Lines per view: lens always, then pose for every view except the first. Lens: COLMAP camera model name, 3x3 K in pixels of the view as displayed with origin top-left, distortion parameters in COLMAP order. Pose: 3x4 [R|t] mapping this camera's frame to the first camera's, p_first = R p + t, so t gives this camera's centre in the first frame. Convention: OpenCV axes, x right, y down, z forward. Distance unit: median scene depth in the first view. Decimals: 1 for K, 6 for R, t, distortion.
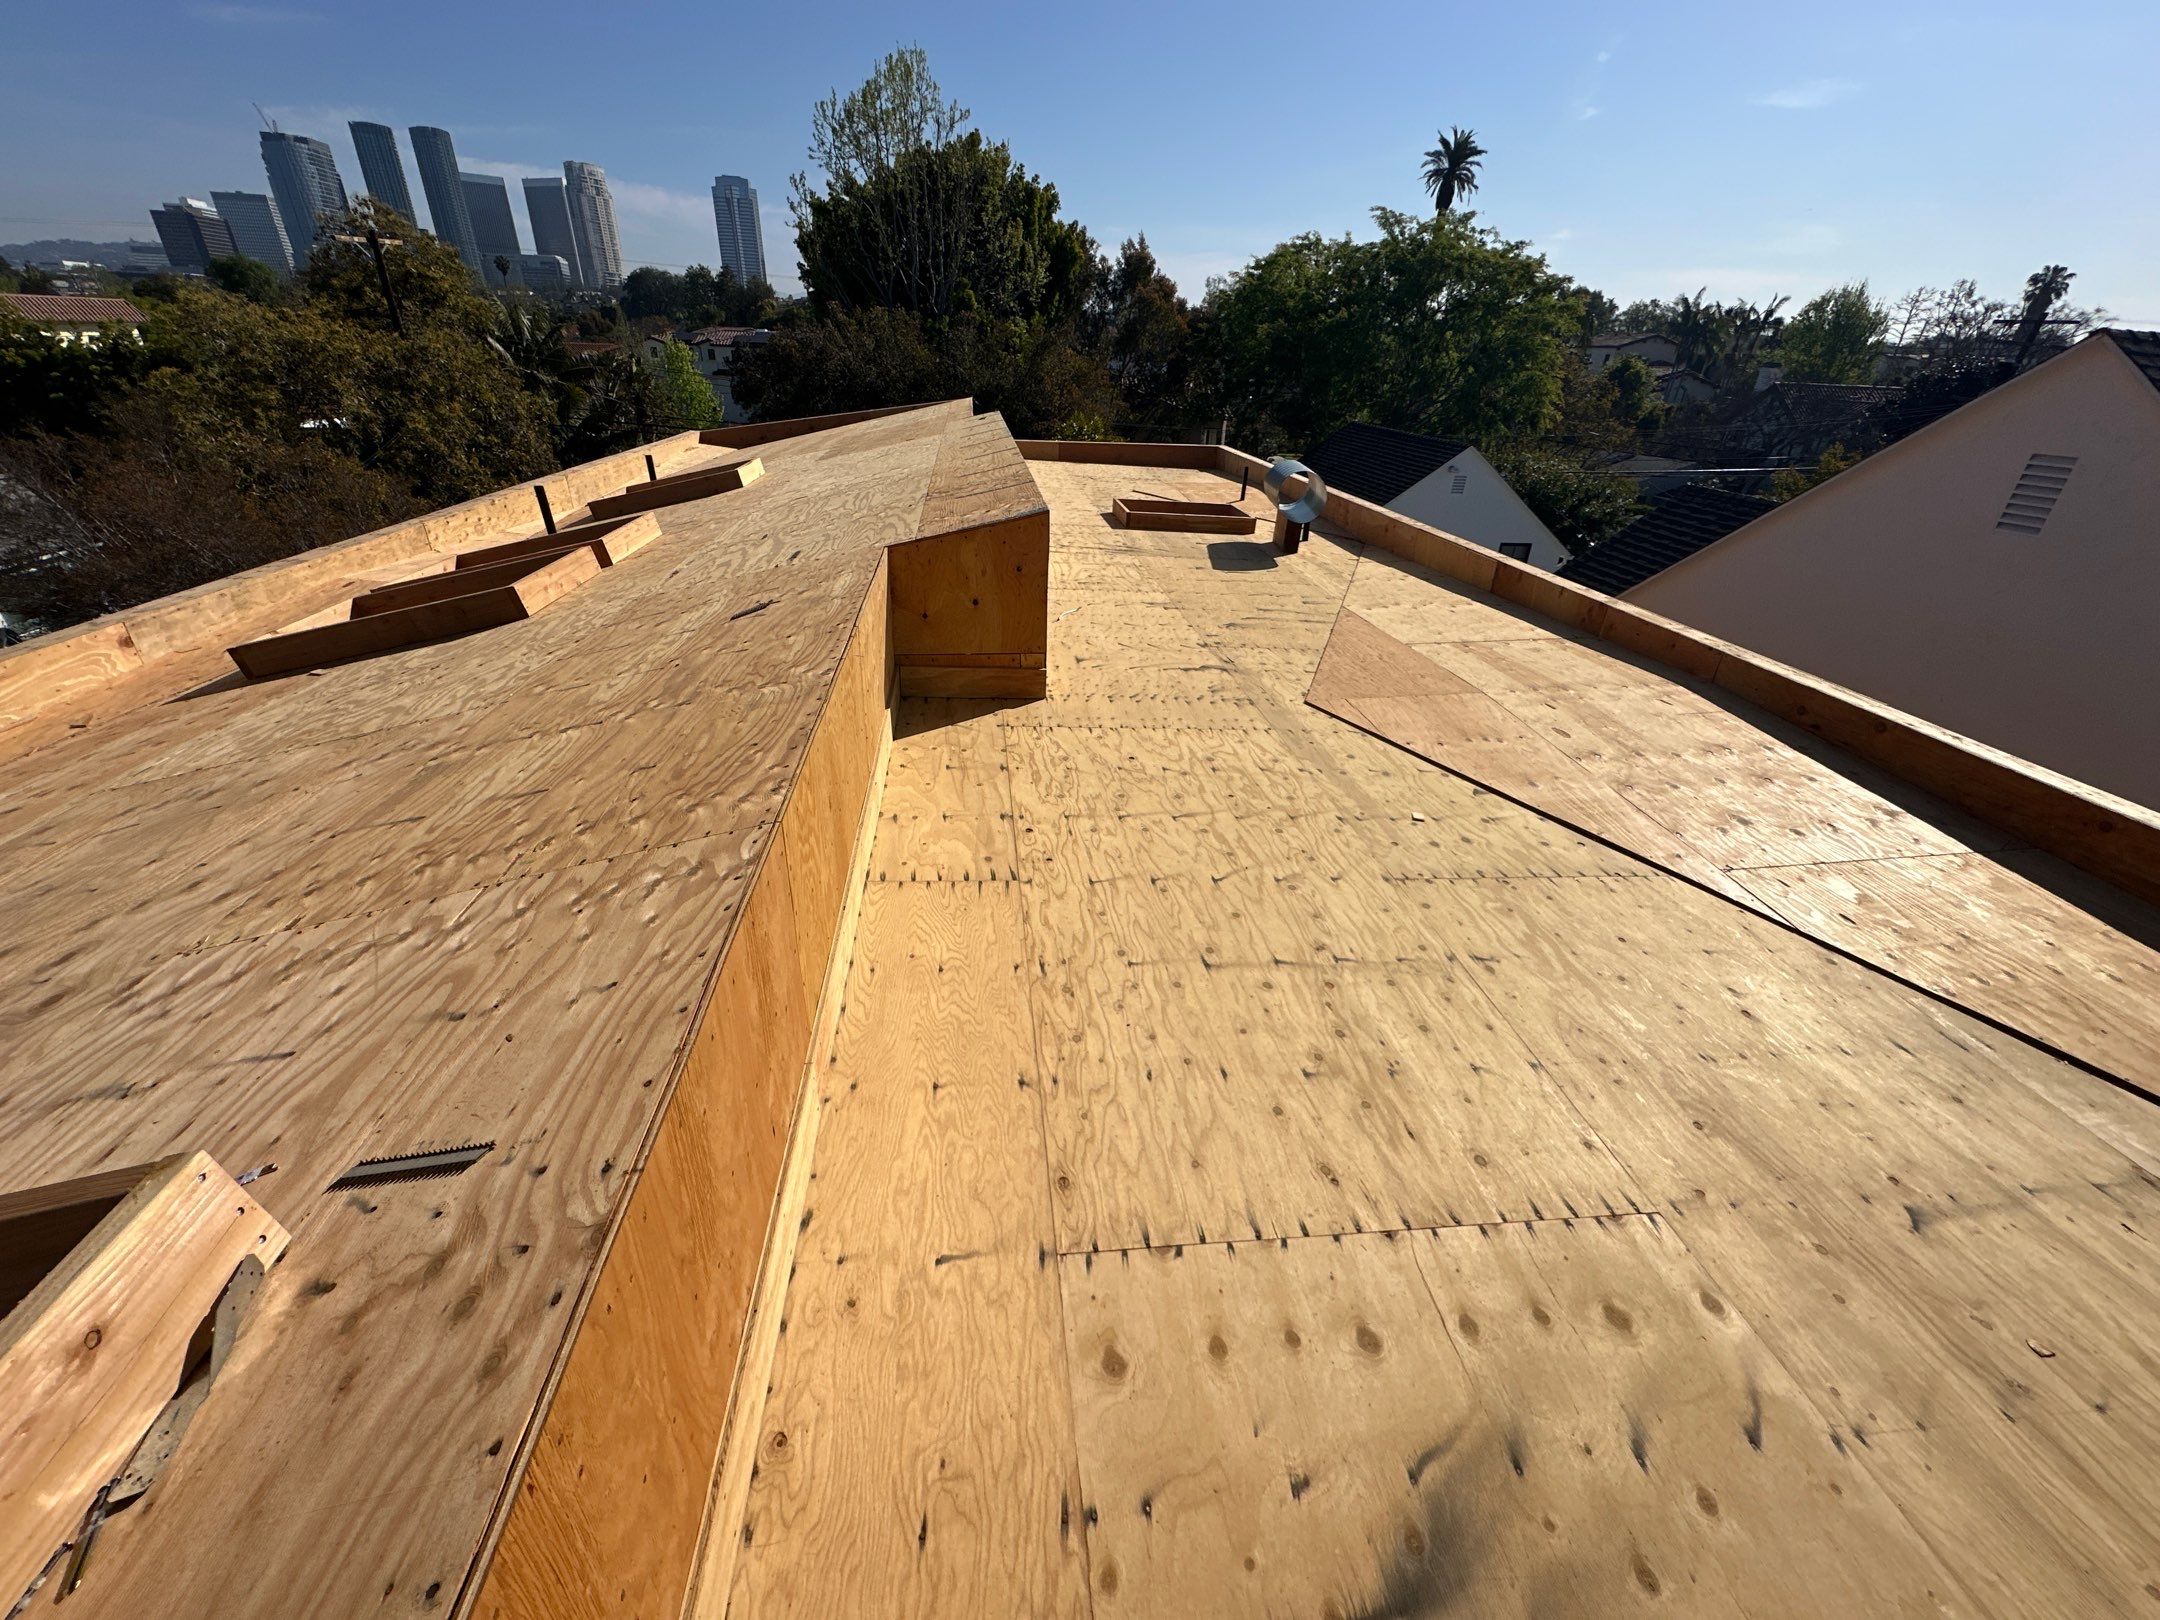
lens RADIAL K [[859.3, 0, 1080.4], [0, 859.3, 809.4], [0, 0, 1]] dist [-0.004427, 0.000832]
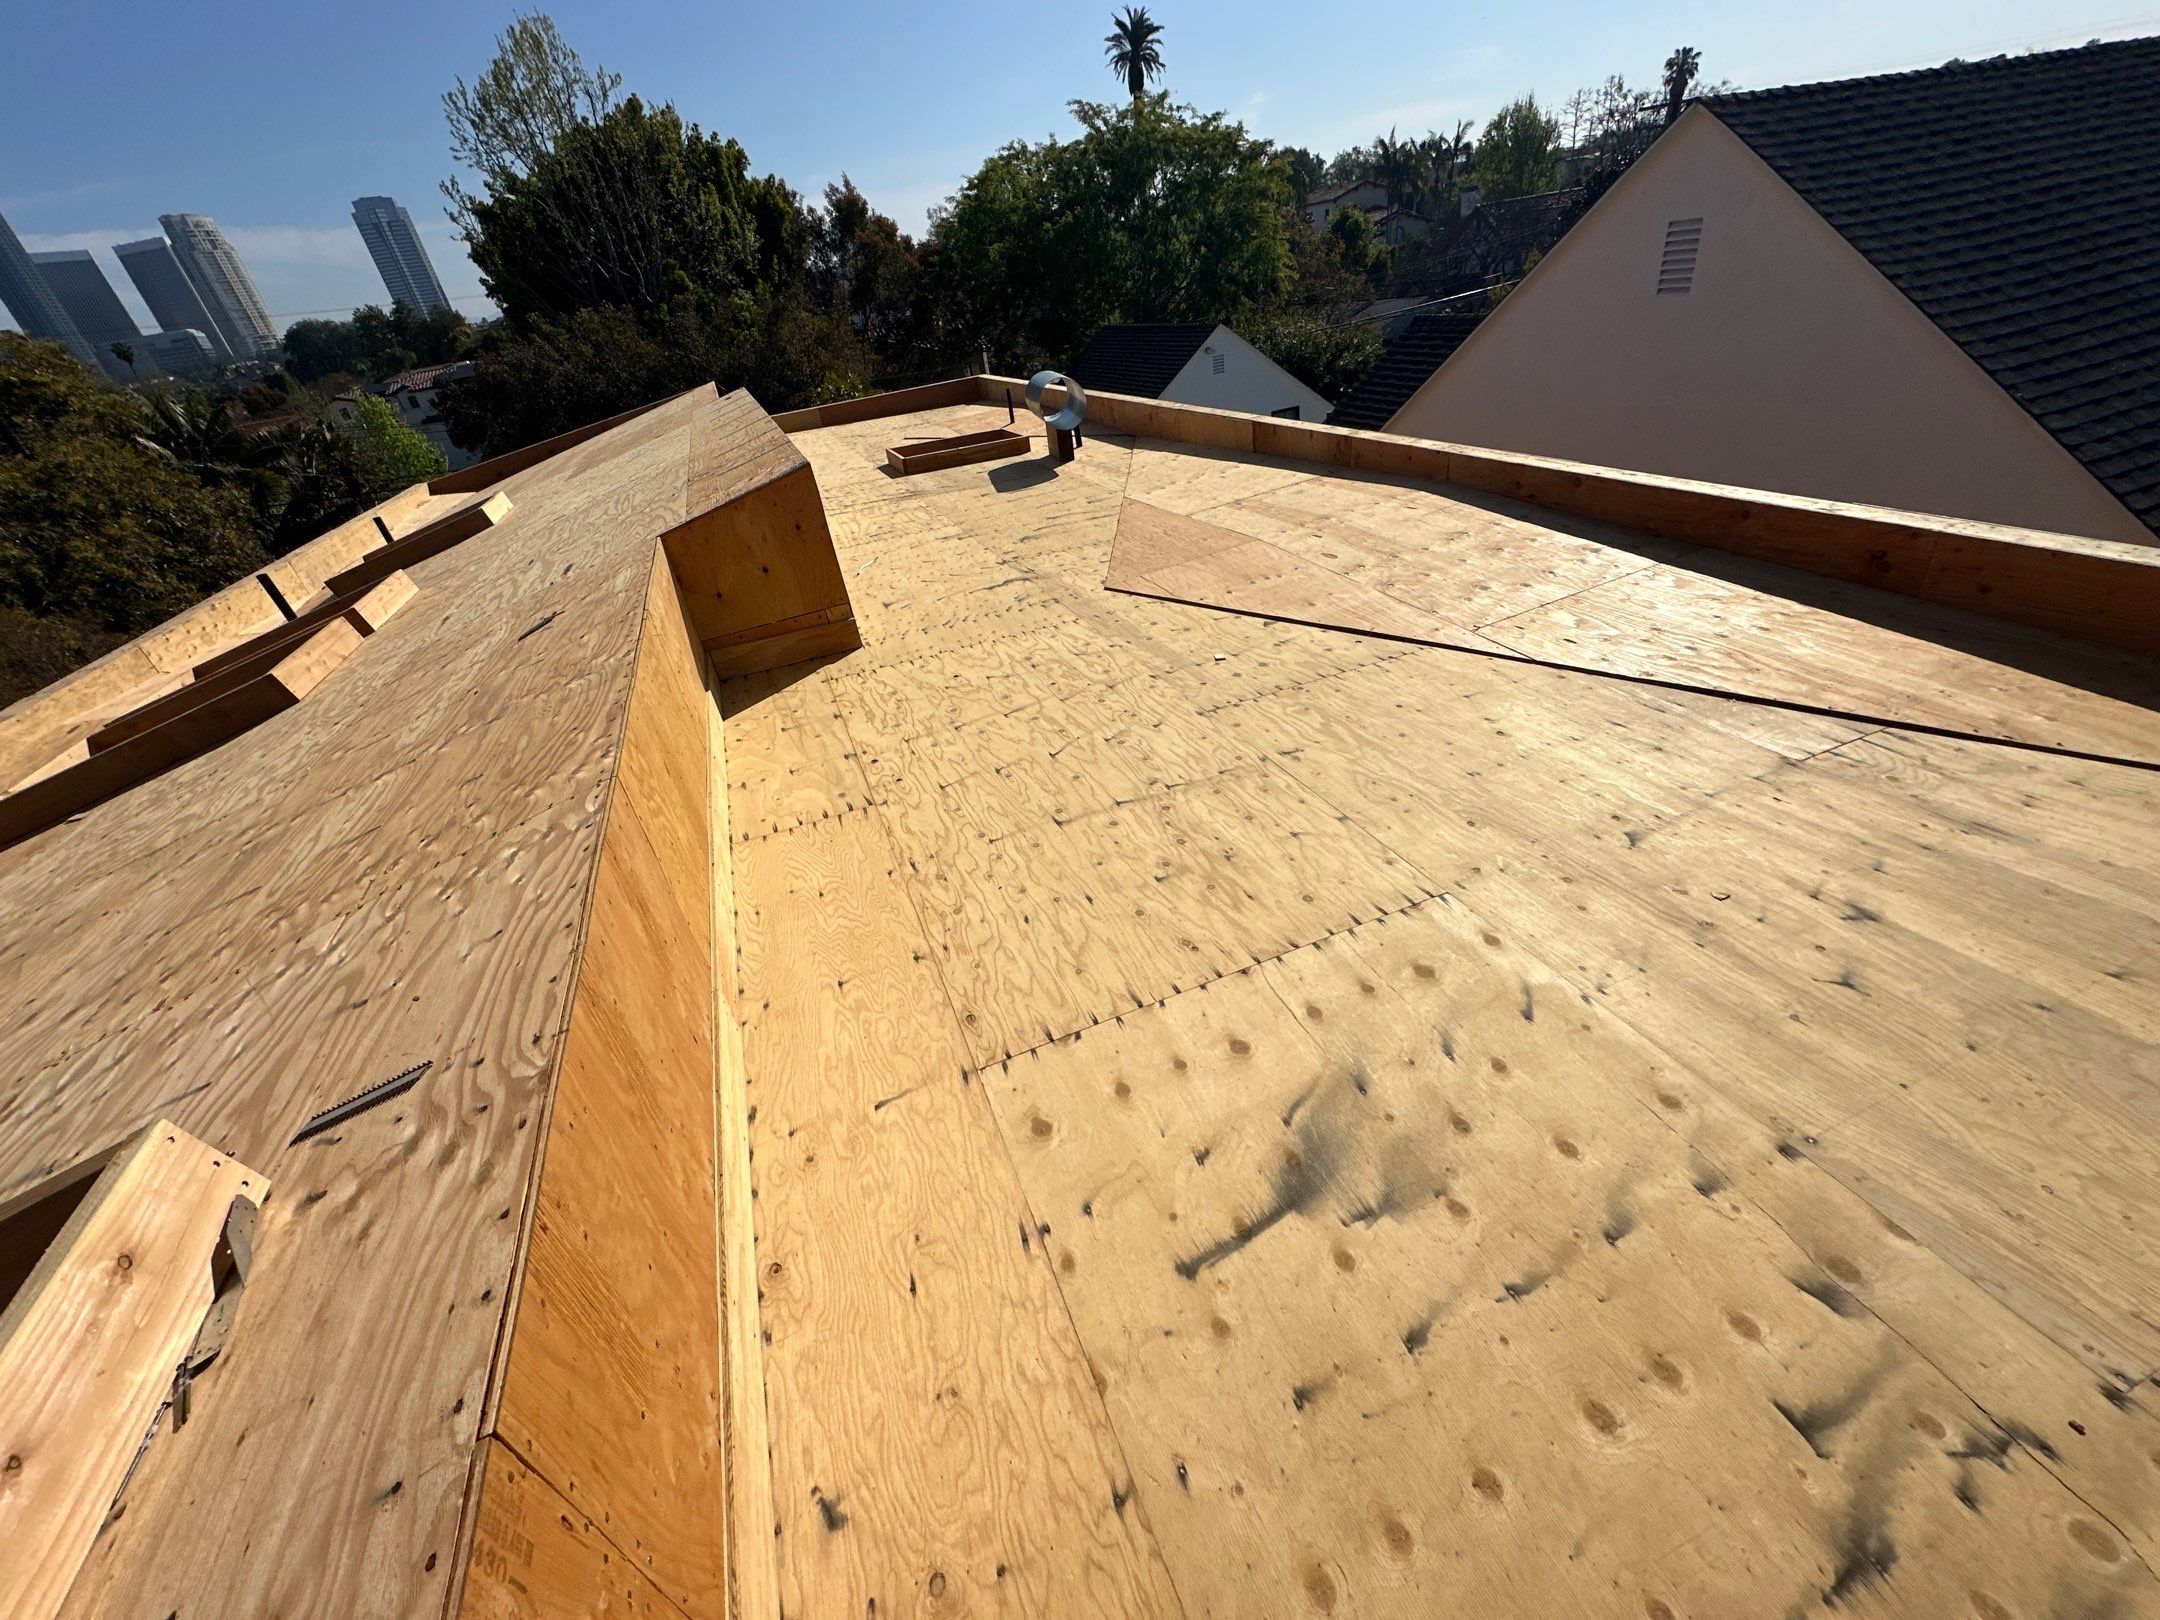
lens RADIAL K [[859.3, 0, 1080.4], [0, 859.3, 809.4], [0, 0, 1]] dist [-0.004427, 0.000832]
pose [[0.951362, -0.280859, 0.126602, 0.013711], [0.273172, 0.959051, 0.074822, 0.031788], [-0.142432, -0.036599, 0.989128, -0.036201]]
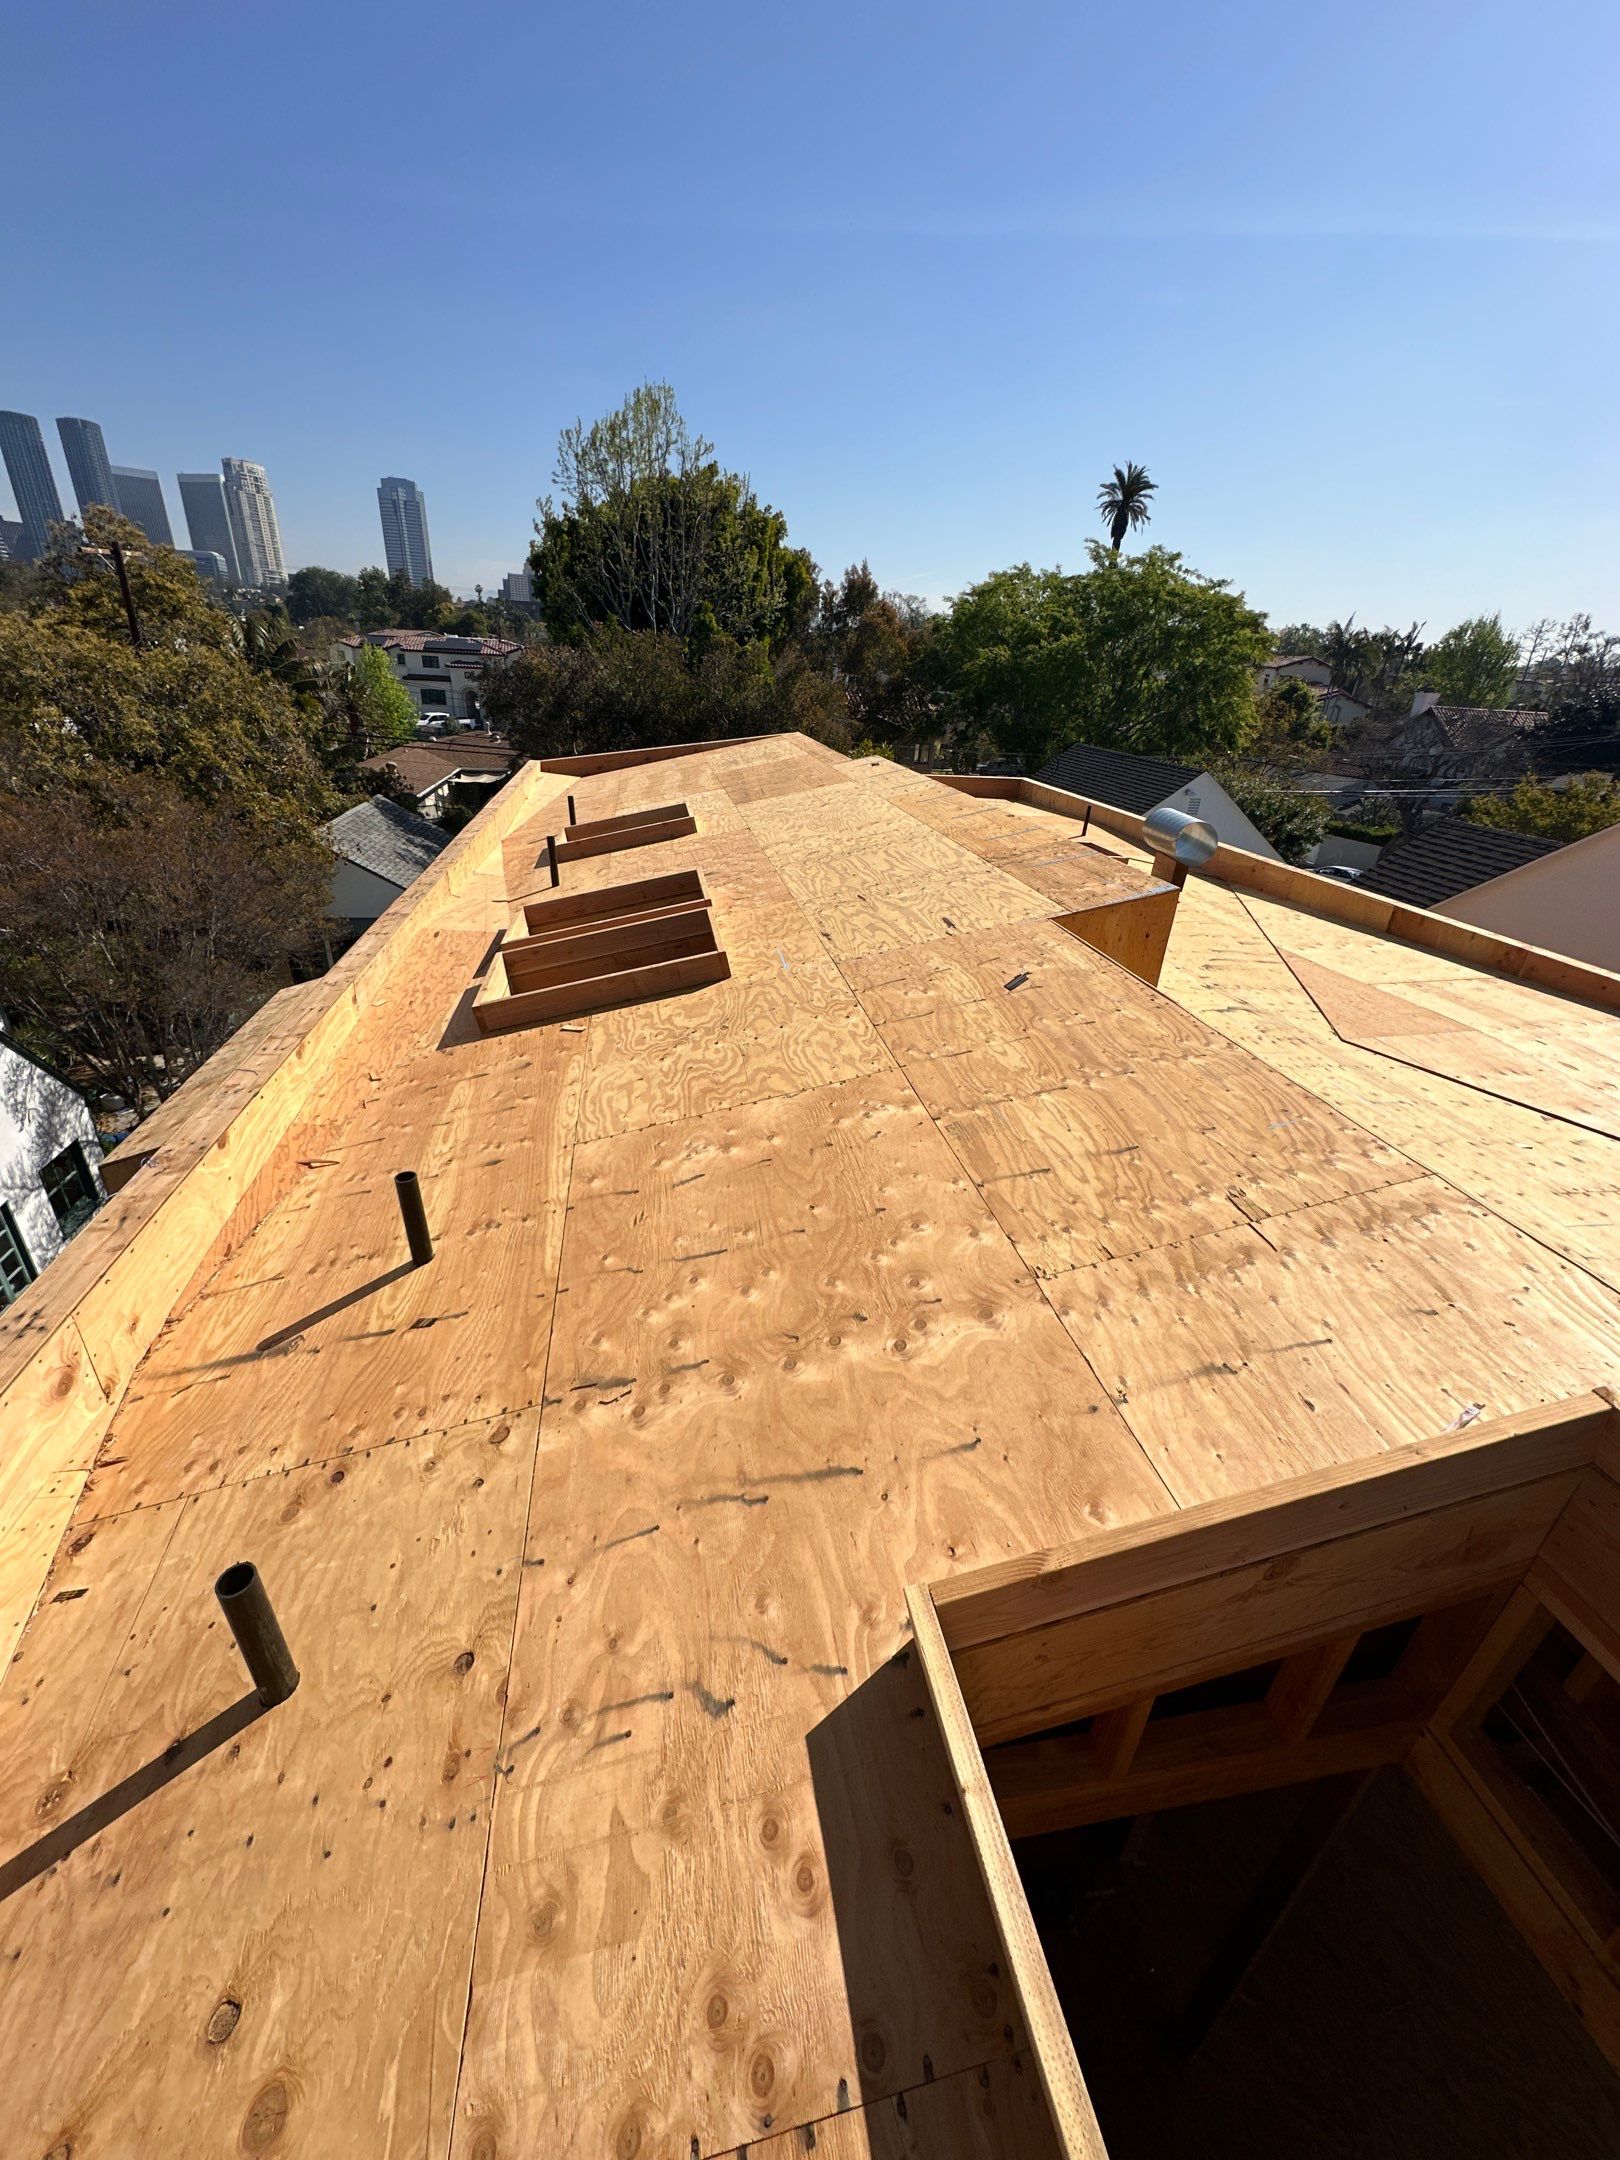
lens RADIAL K [[859.3, 0, 812.4], [0, 859.3, 1083.9], [0, 0, 1]] dist [-0.004427, 0.000832]
pose [[0.997672, -0.014069, 0.066722, -0.352629], [0.016073, 0.999433, -0.029589, -0.026485], [-0.066267, 0.030593, 0.997333, -0.086159]]
